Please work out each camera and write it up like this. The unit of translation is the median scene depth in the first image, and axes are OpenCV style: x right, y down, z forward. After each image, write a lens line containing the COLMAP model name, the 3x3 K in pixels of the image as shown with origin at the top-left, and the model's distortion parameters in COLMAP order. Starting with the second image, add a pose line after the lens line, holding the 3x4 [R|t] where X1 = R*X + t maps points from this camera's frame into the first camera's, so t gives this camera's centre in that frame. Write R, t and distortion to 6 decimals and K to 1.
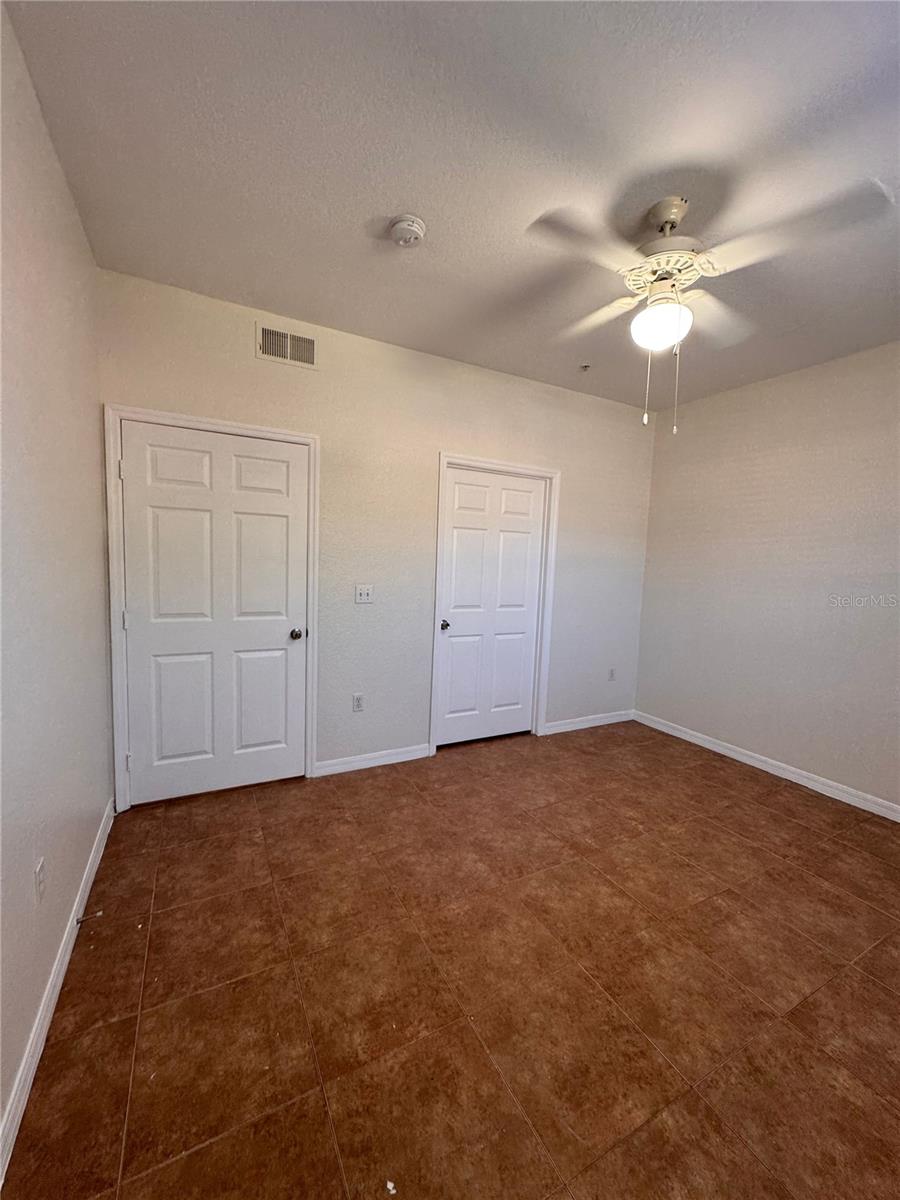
lens RADIAL K [[477.9, 0, 453.5], [0, 477.9, 604.3], [0, 0, 1]] dist [-0.000823, 0.000756]
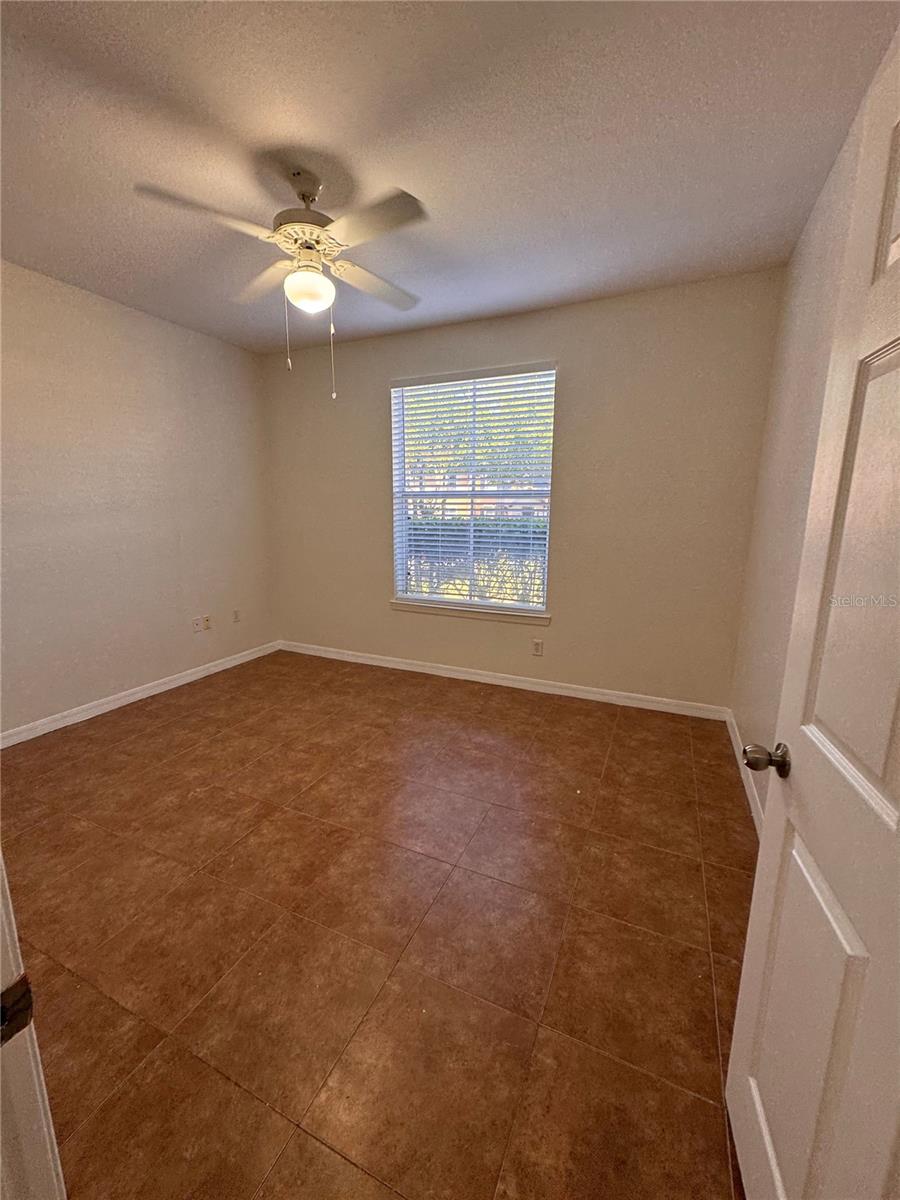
lens RADIAL K [[477.9, 0, 448.5], [0, 477.9, 597.6], [0, 0, 1]] dist [-0.000823, 0.000756]
pose [[-0.603258, -0.182433, 0.776401, -0.661276], [0.053203, 0.962113, 0.267409, -0.138369], [-0.795770, 0.202623, -0.570697, 1.278031]]
